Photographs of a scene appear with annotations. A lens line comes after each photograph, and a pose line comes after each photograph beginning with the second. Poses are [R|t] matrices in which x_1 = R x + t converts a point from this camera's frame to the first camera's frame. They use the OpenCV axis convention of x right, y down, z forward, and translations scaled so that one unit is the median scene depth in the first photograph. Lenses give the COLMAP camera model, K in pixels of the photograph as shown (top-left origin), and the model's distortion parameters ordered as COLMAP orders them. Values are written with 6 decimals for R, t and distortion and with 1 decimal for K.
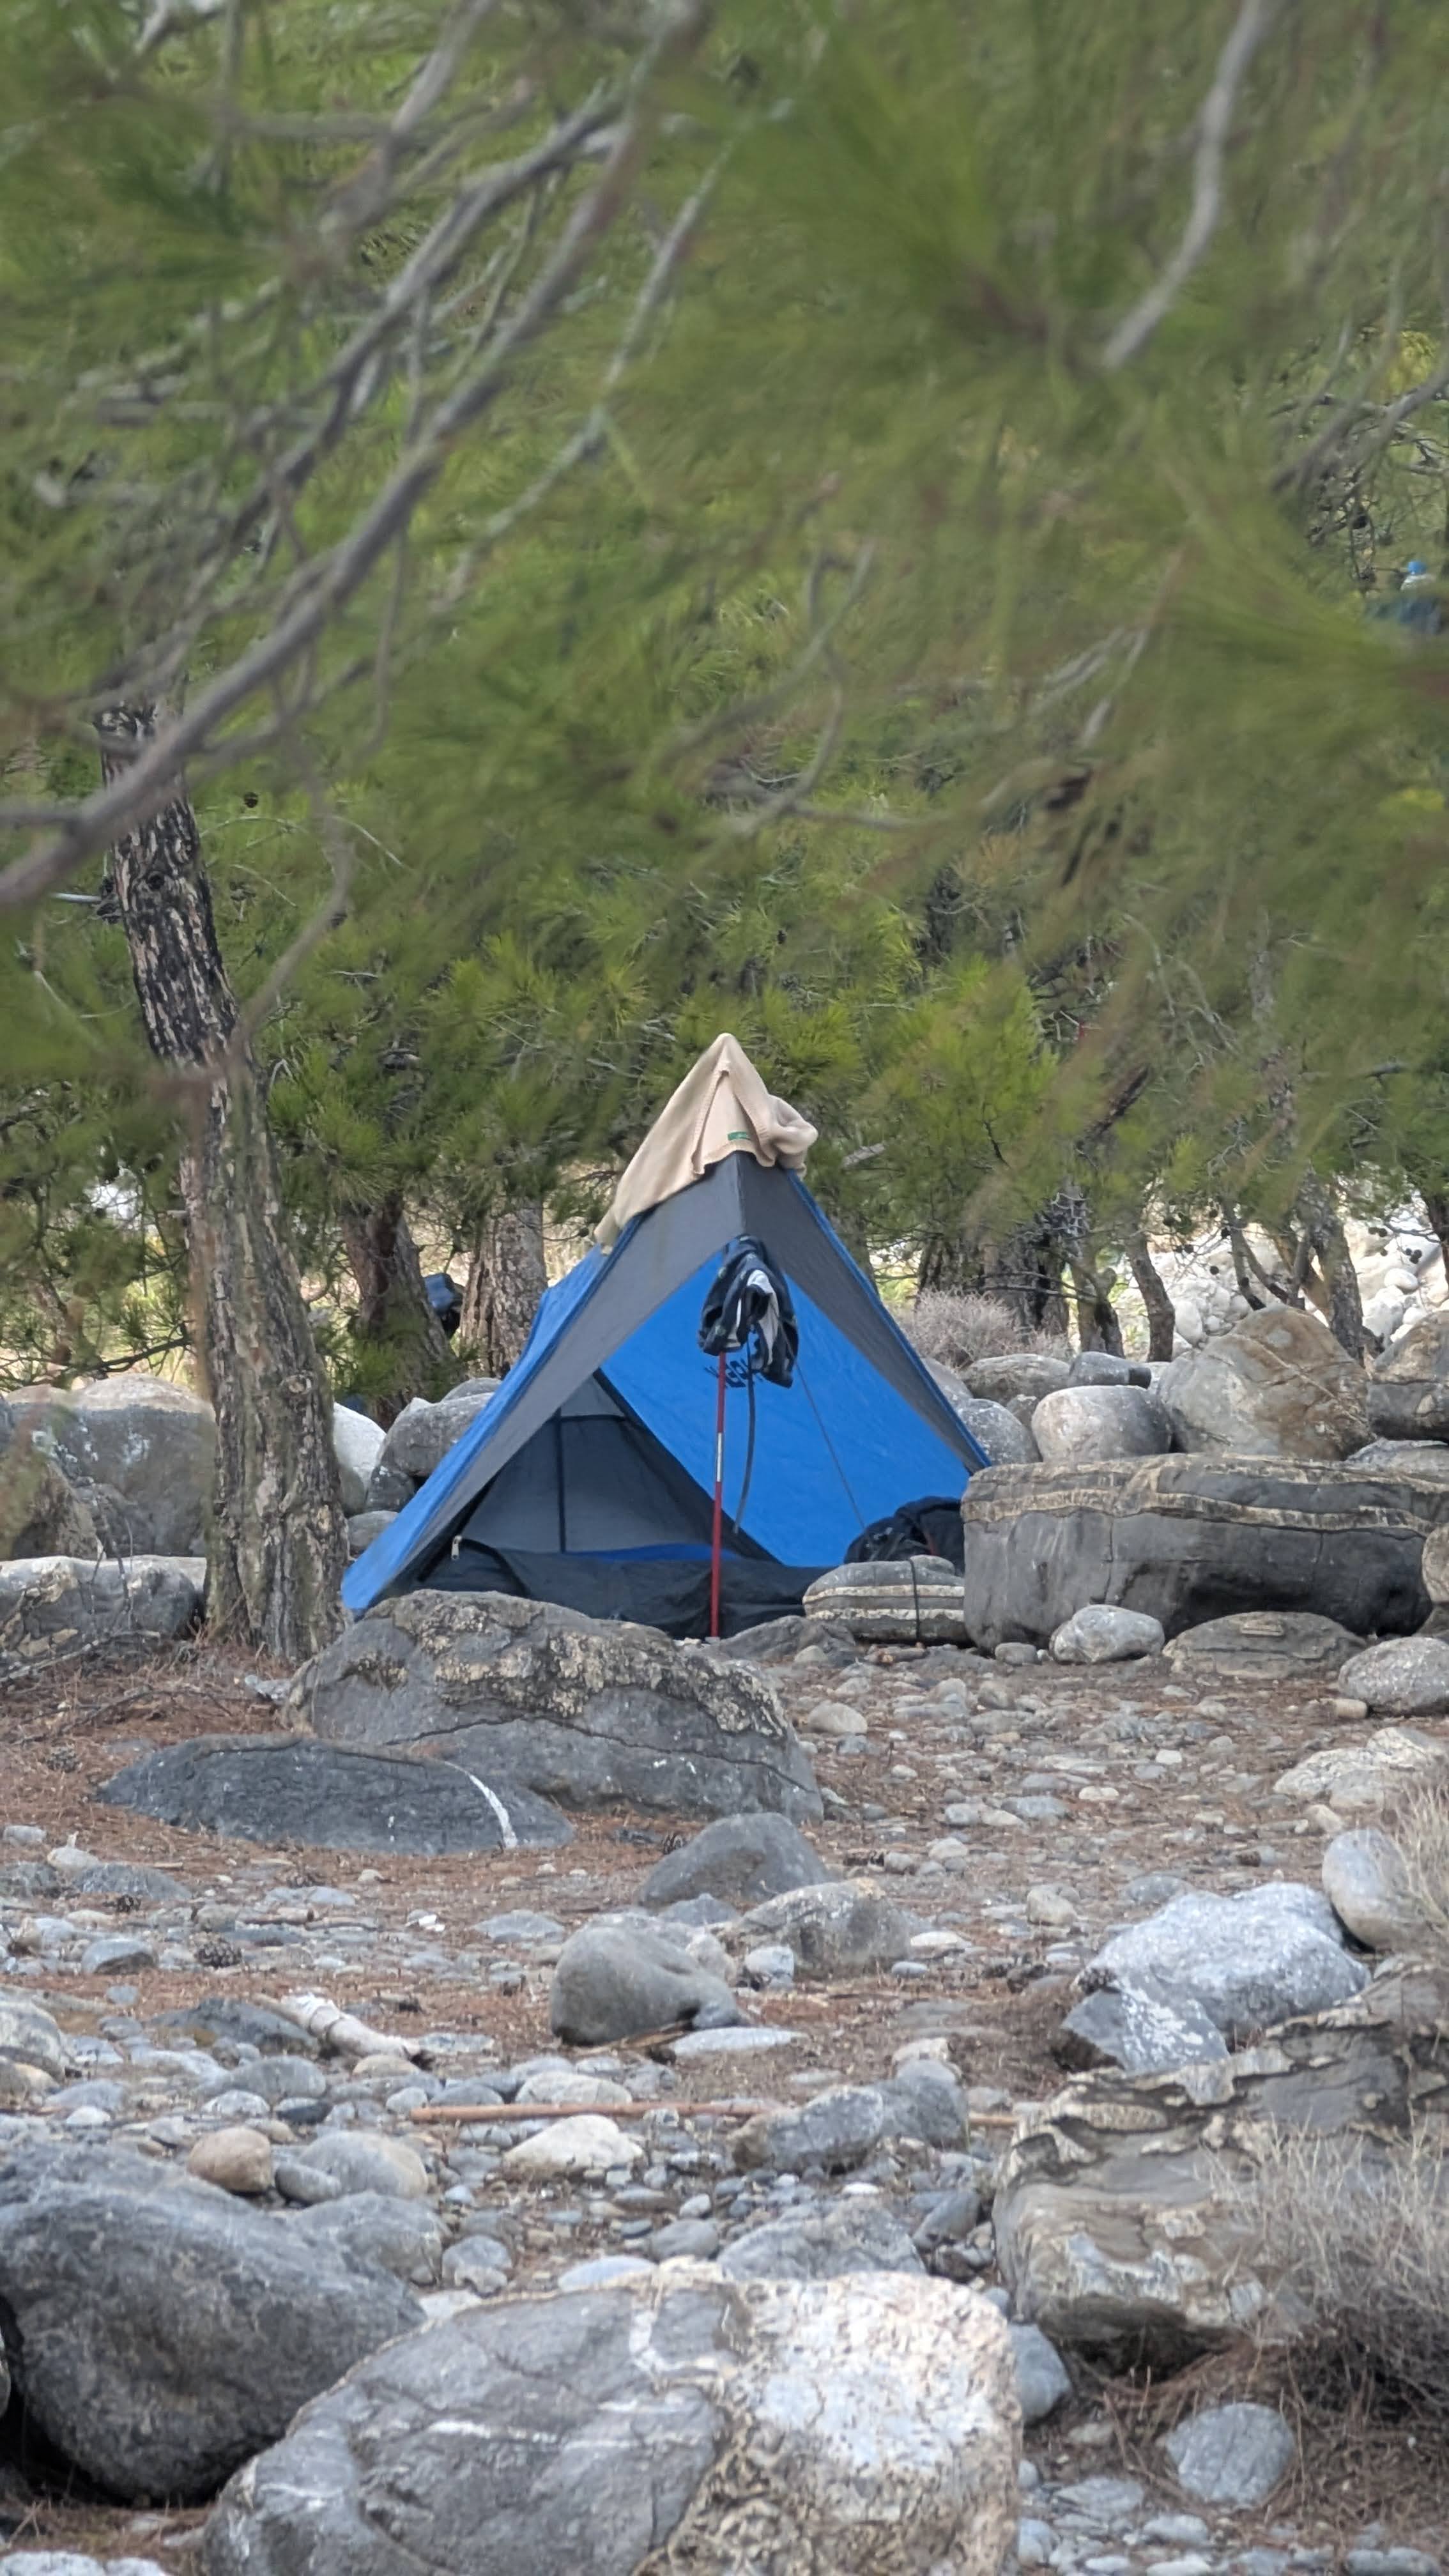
lens RADIAL K [[8377.6, 0, 724.5], [0, 8377.6, 1286.6], [0, 0, 1]] dist [-0.033552, 0.000000]
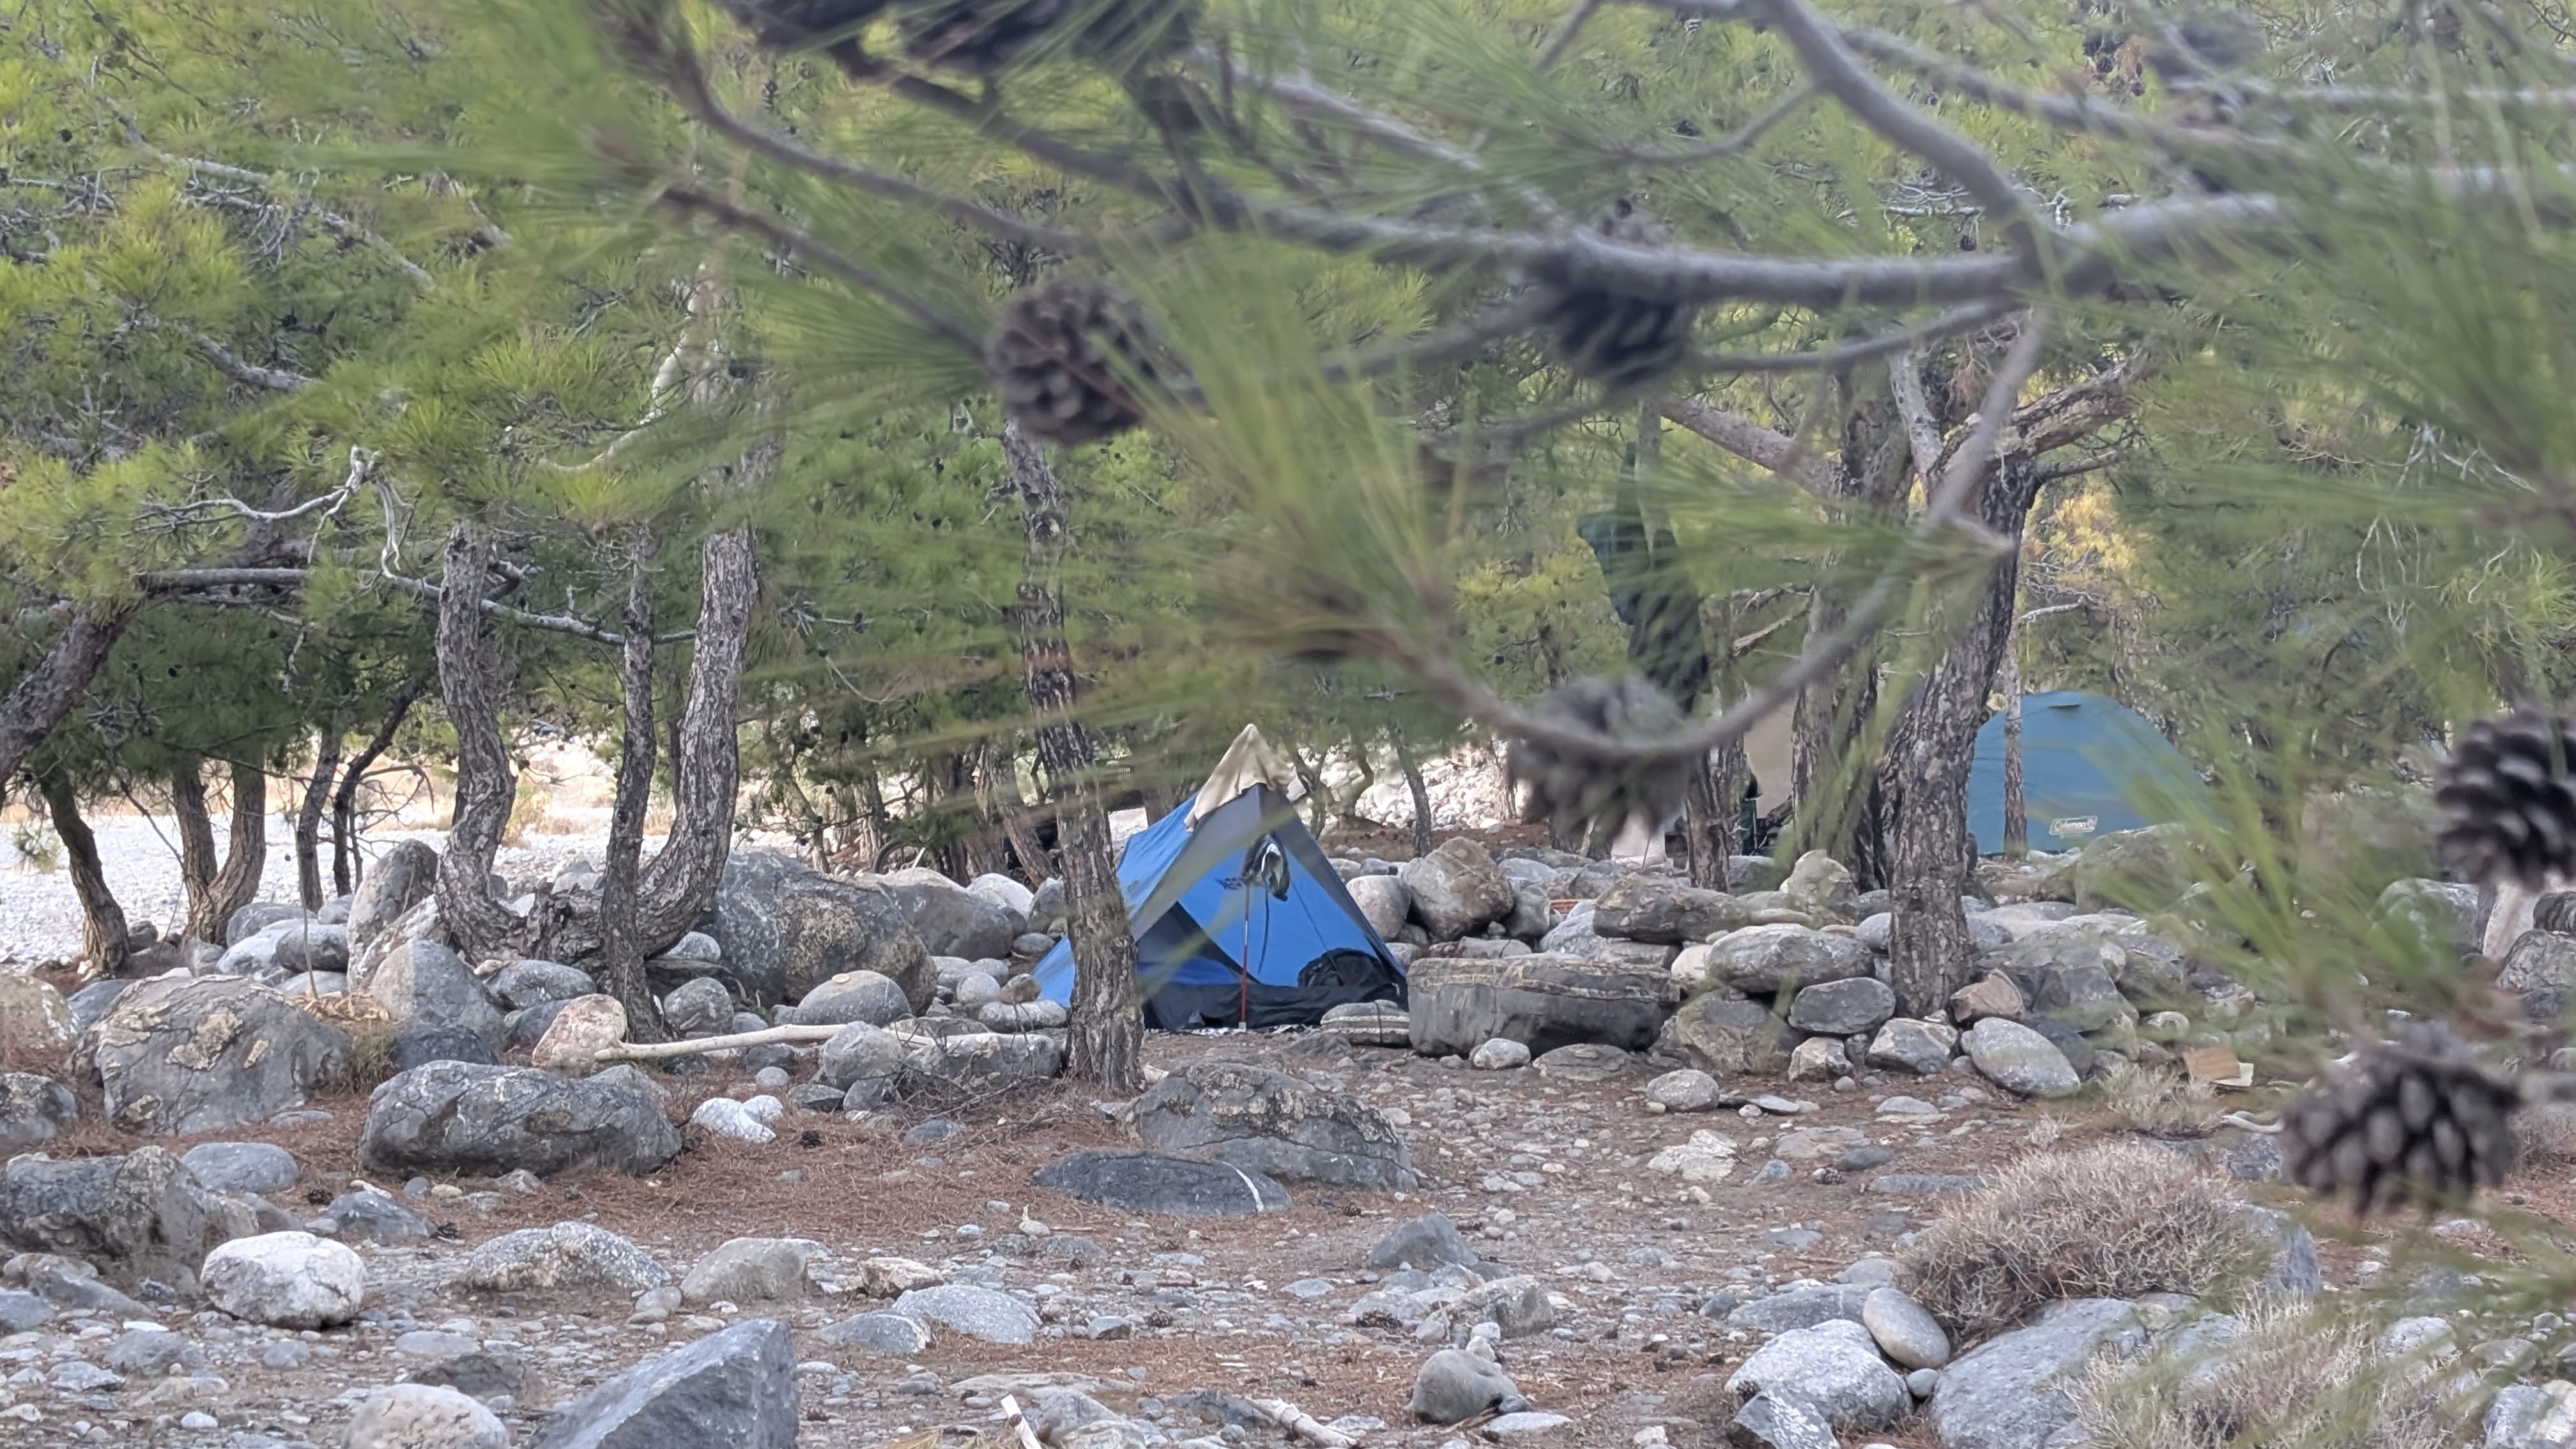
lens RADIAL K [[3690.1, 0, 1288.5], [0, 3690.1, 726.1], [0, 0, 1]] dist [0.093990, 0.000000]
pose [[0.998811, 0.007277, 0.048199, -0.055797], [-0.006459, 0.999833, -0.017102, -0.023913], [-0.048315, 0.016770, 0.998691, 0.177368]]
